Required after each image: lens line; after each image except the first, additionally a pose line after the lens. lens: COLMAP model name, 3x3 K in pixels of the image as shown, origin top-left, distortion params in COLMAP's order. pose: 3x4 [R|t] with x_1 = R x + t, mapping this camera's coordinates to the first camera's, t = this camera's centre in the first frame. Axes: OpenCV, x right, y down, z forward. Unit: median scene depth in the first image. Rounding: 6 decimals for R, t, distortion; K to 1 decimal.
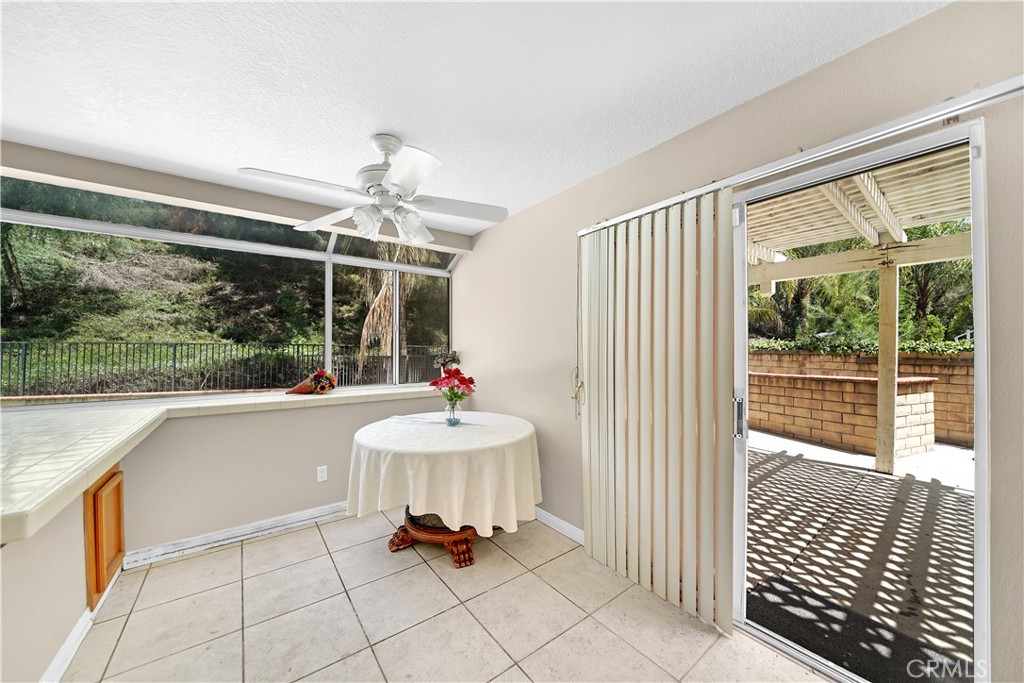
lens RADIAL K [[359.6, 0, 512.8], [0, 359.6, 348.1], [0, 0, 1]] dist [-0.013265, 0.000199]
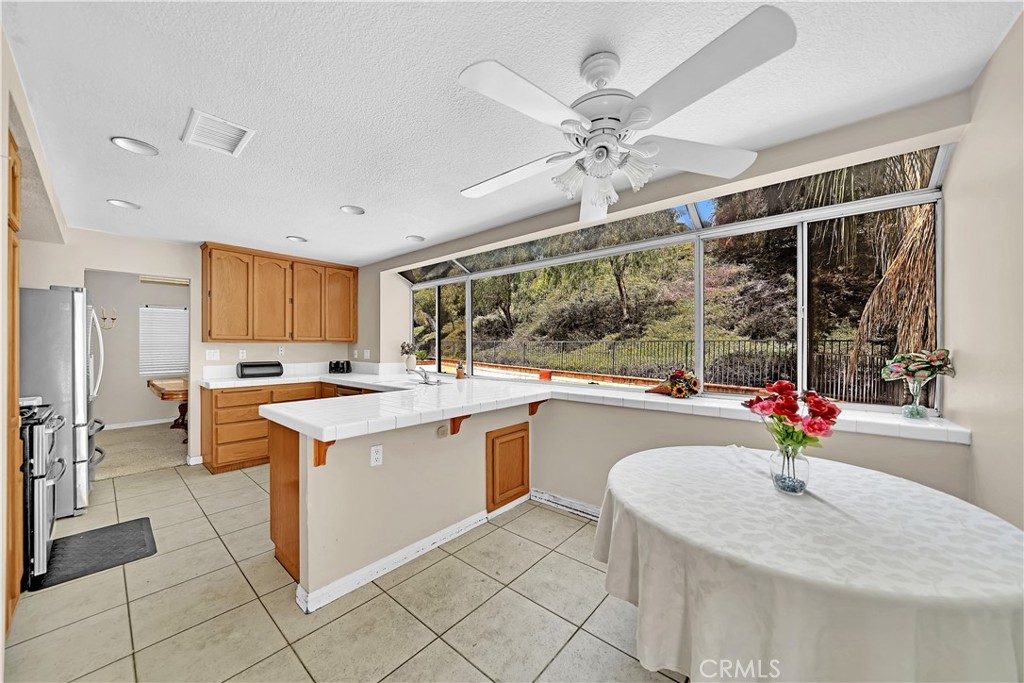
lens RADIAL K [[359.6, 0, 512.8], [0, 359.6, 348.1], [0, 0, 1]] dist [-0.013265, 0.000199]
pose [[0.227703, 0.007409, -0.973702, 0.162757], [0.001955, 0.999966, 0.008066, 0.001097], [0.973729, -0.003741, 0.227681, 0.323646]]
